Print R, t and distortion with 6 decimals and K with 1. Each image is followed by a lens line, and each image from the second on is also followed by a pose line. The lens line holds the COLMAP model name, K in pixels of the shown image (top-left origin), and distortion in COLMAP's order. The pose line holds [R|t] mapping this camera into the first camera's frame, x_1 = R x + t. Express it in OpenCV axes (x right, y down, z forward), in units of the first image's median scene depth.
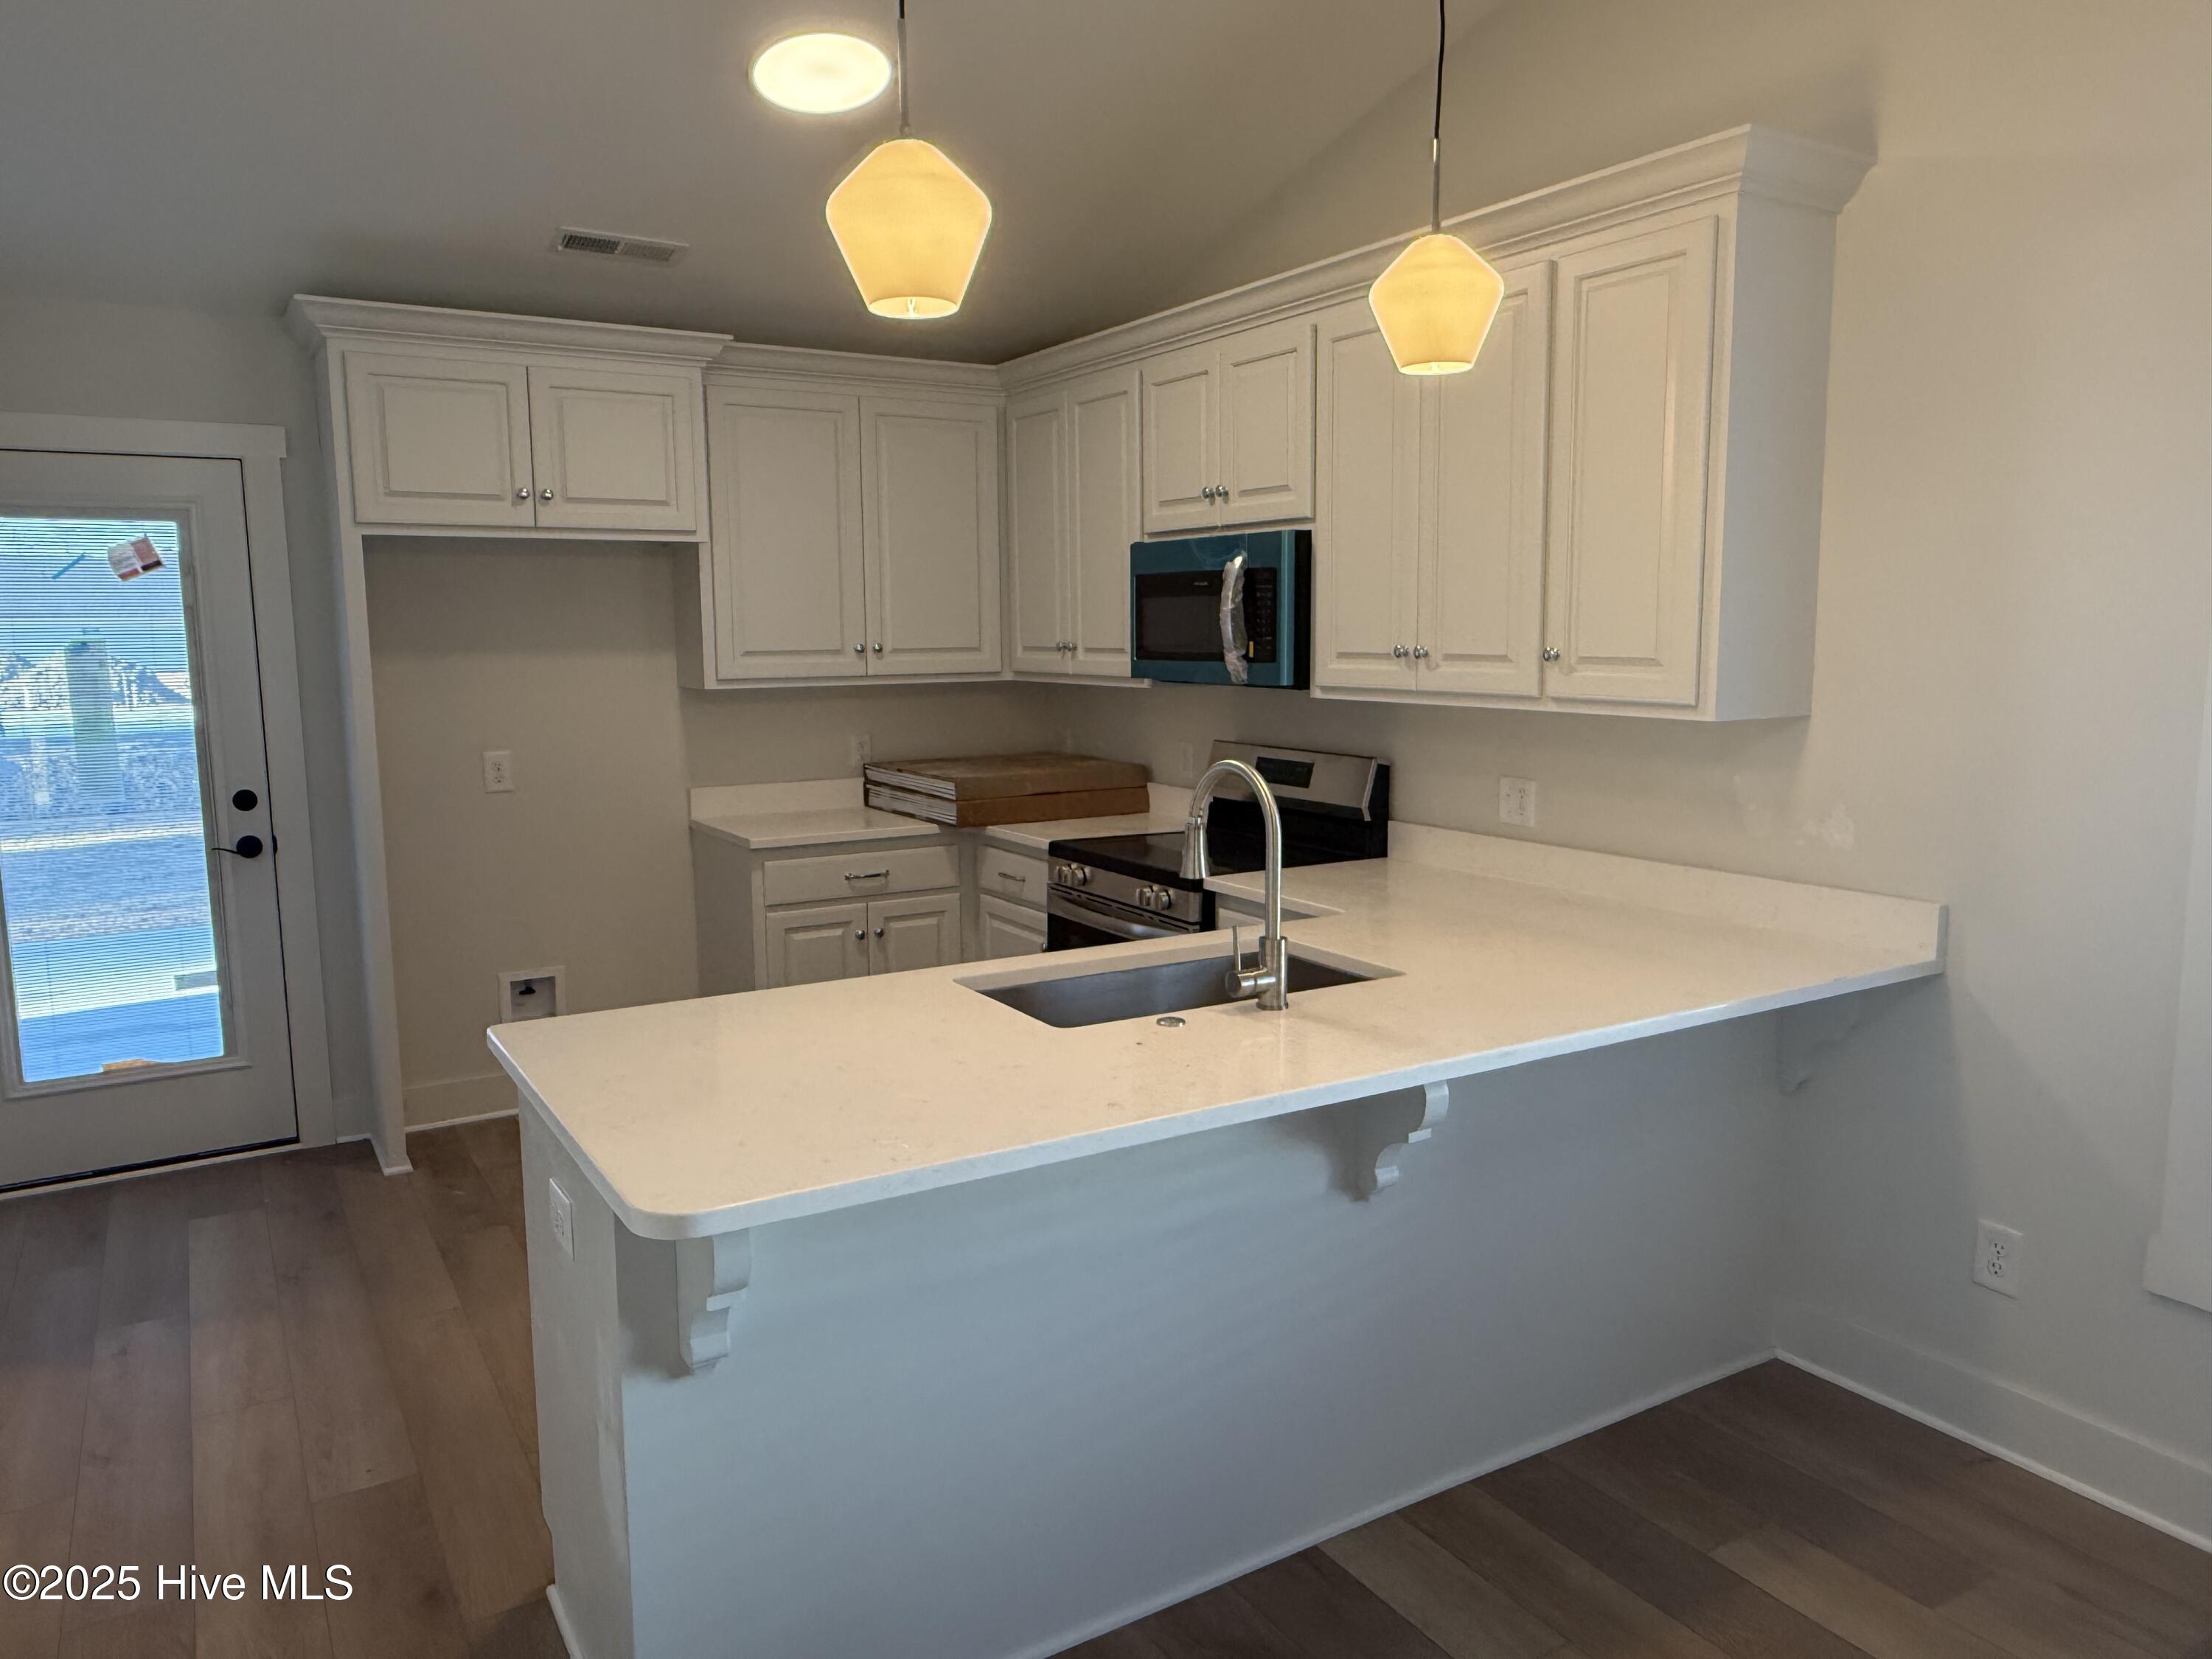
lens RADIAL K [[1540.9, 0, 1106.0], [0, 1540.9, 829.5], [0, 0, 1]] dist [-0.002926, -0.003079]
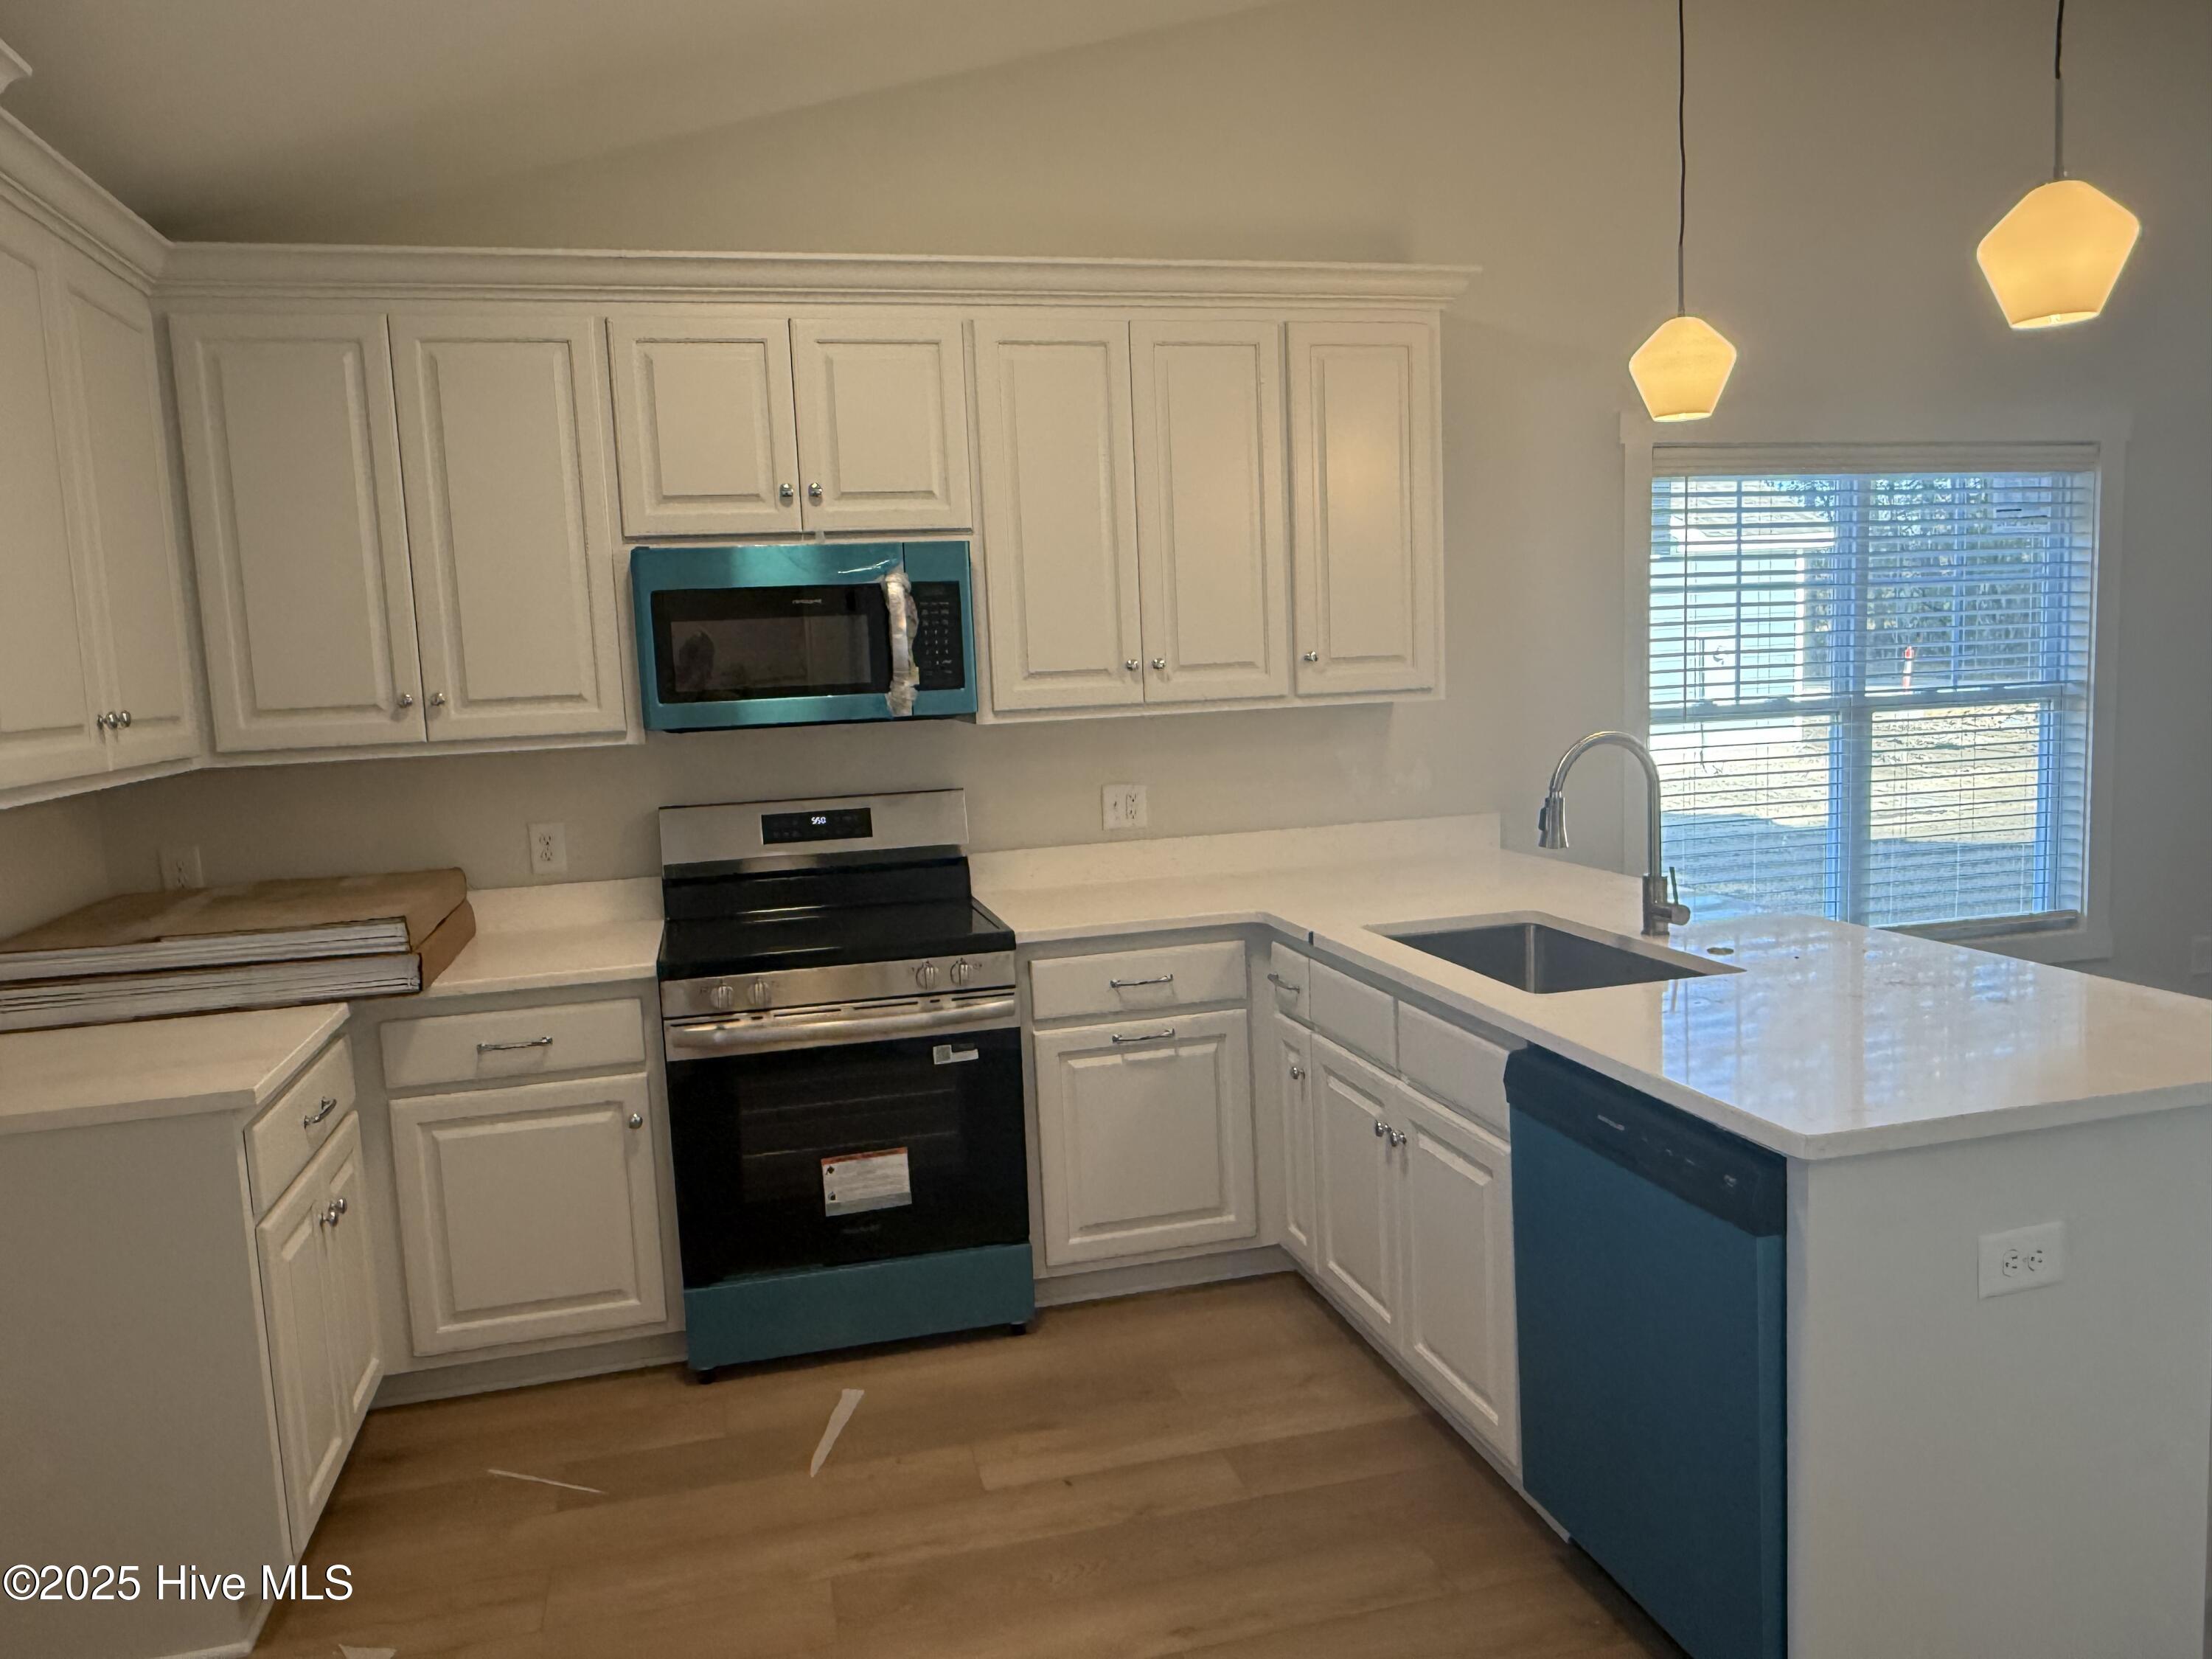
lens RADIAL K [[1540.9, 0, 1106.0], [0, 1540.9, 829.5], [0, 0, 1]] dist [-0.002926, -0.003079]
pose [[0.295911, -0.124488, 0.947069, -0.663066], [0.167730, 0.982838, 0.076782, -0.076056], [-0.940374, 0.136131, 0.311713, 0.602119]]
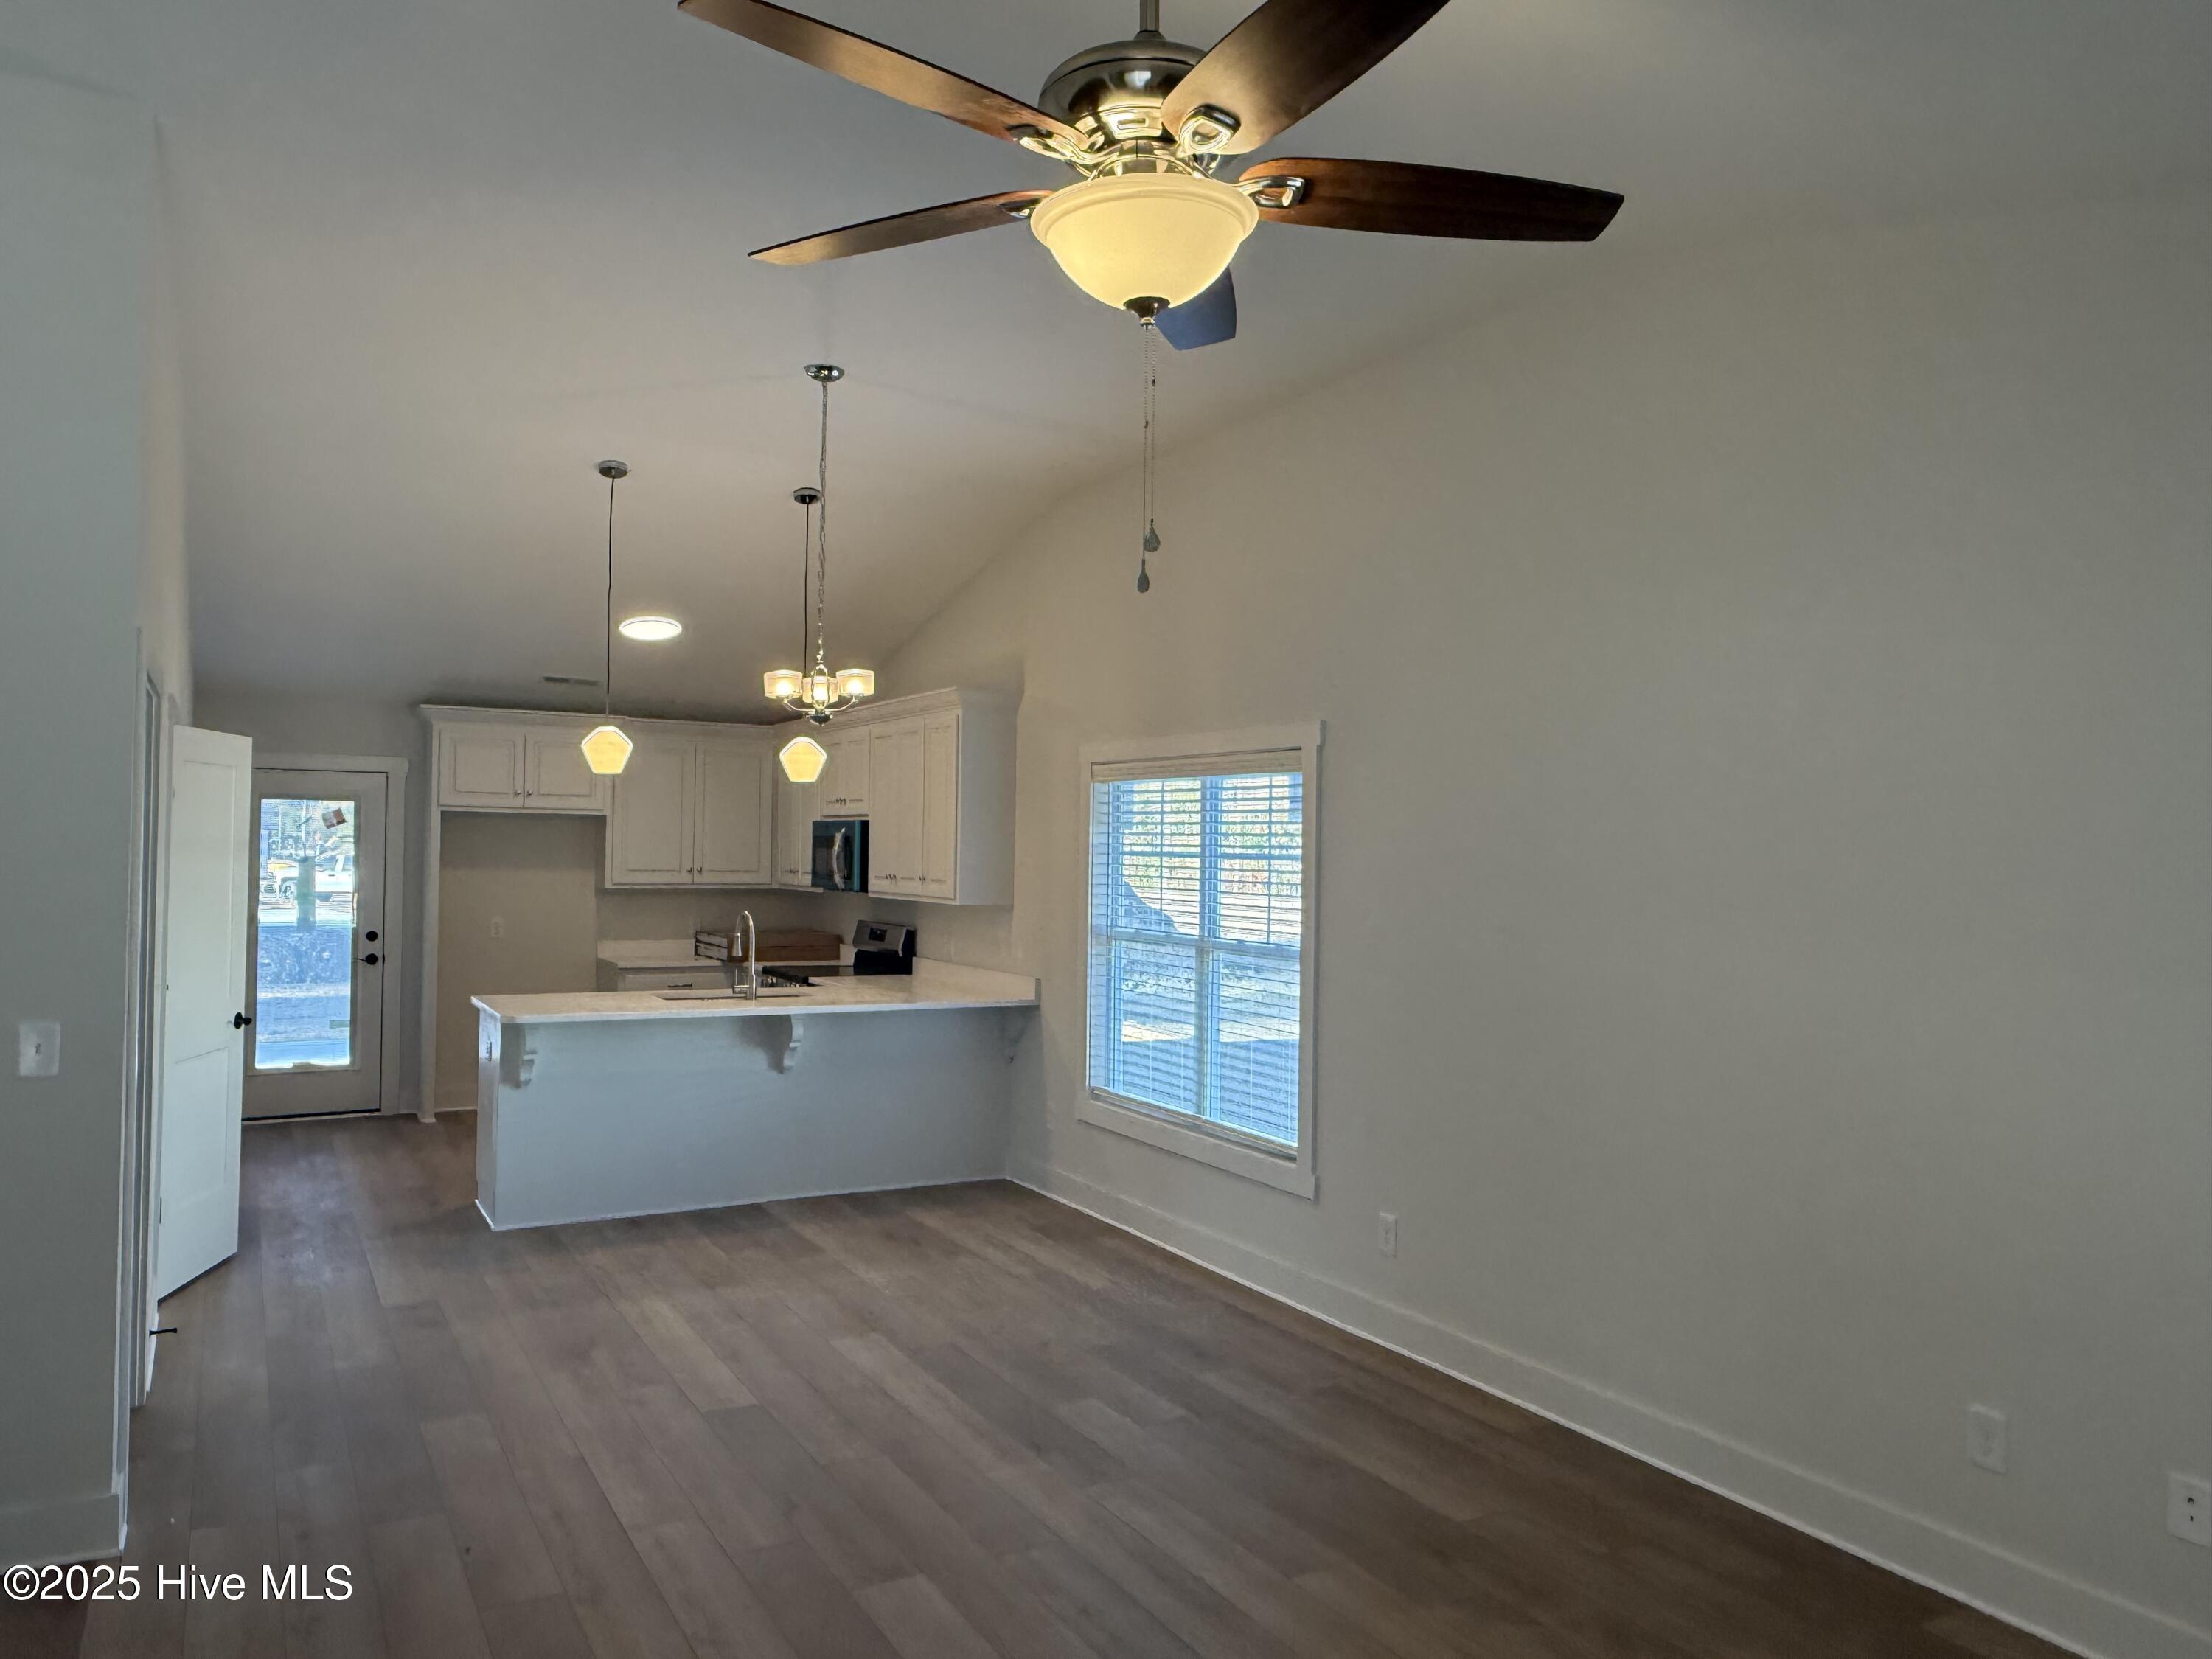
lens RADIAL K [[1540.9, 0, 1106.0], [0, 1540.9, 829.5], [0, 0, 1]] dist [-0.002926, -0.003079]
pose [[0.999306, 0.023384, -0.028989, 0.485892], [-0.027419, 0.988654, -0.147684, 0.121017], [0.025206, 0.148376, 0.988610, -1.051529]]
